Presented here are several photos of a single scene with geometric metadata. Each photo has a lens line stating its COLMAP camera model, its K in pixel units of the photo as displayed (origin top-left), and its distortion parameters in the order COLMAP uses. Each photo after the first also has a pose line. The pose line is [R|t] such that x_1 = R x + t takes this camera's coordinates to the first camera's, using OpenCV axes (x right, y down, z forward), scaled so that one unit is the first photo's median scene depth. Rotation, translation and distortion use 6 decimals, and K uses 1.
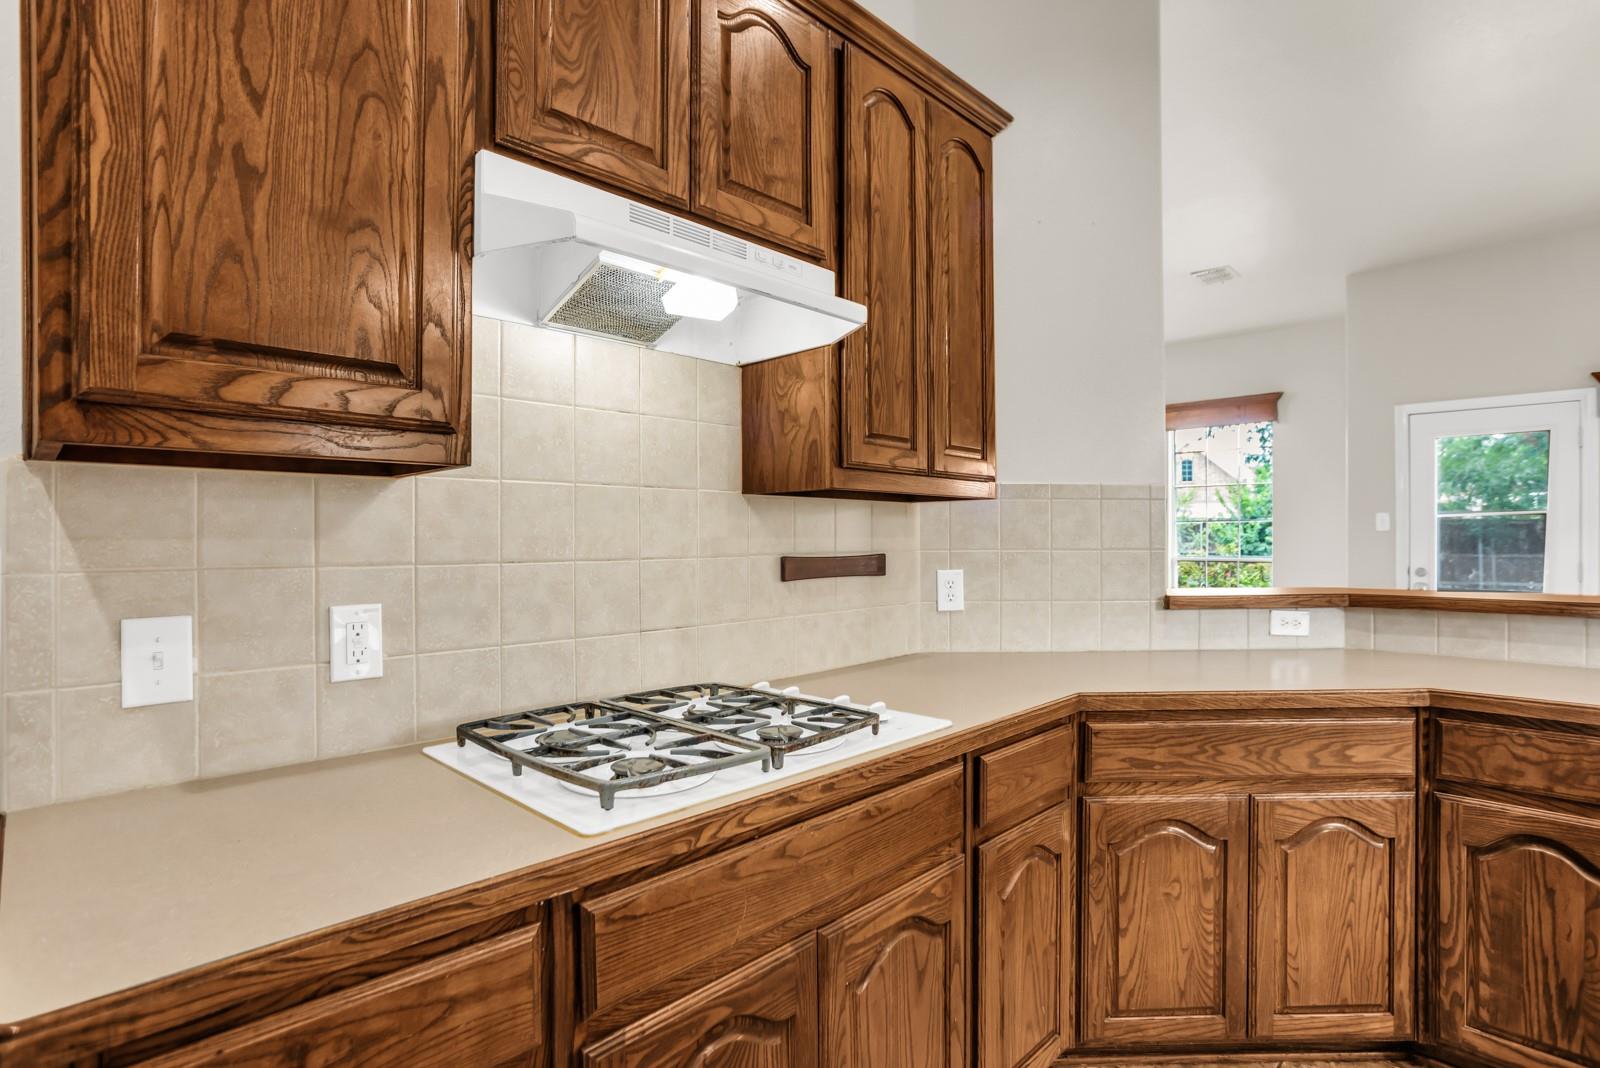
lens RADIAL K [[711.7, 0, 800.0], [0, 711.7, 534.0], [0, 0, 1]] dist [-0.053347, 0.021969]
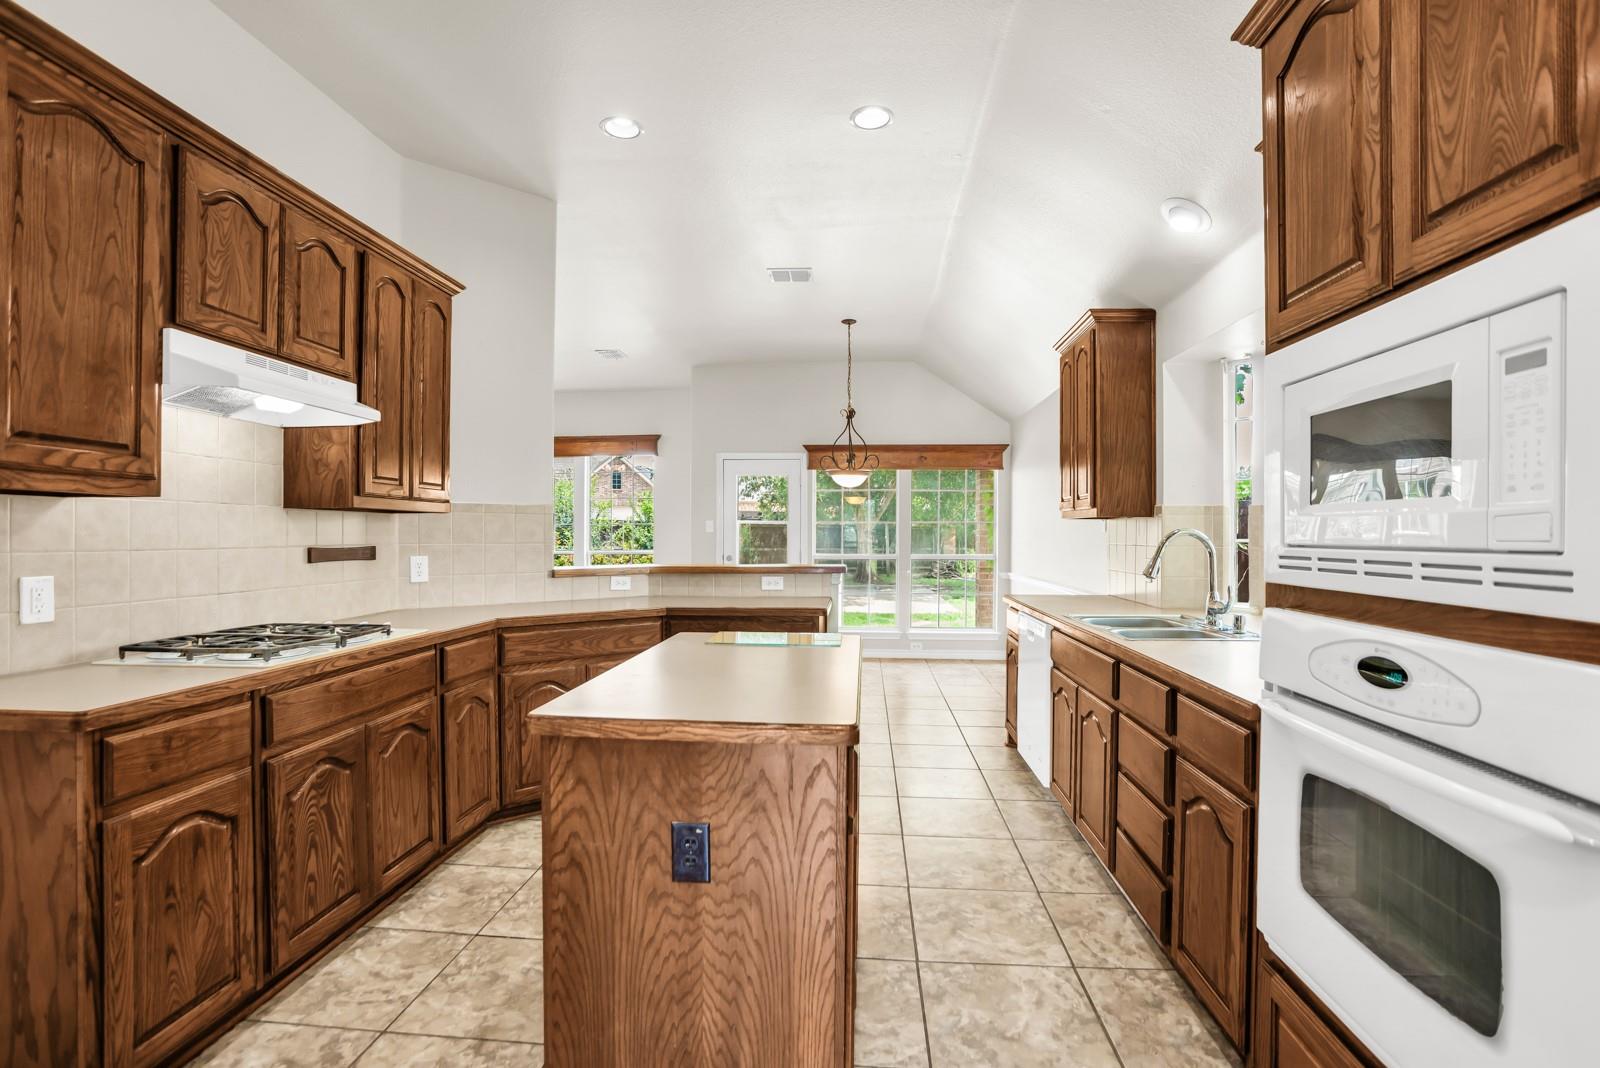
lens RADIAL K [[711.7, 0, 800.0], [0, 711.7, 534.0], [0, 0, 1]] dist [-0.053347, 0.021969]
pose [[0.735843, 0.003237, 0.677144, -0.336370], [-0.003625, 0.999993, -0.000841, -0.001672], [-0.677142, -0.001835, 0.735850, -1.097836]]
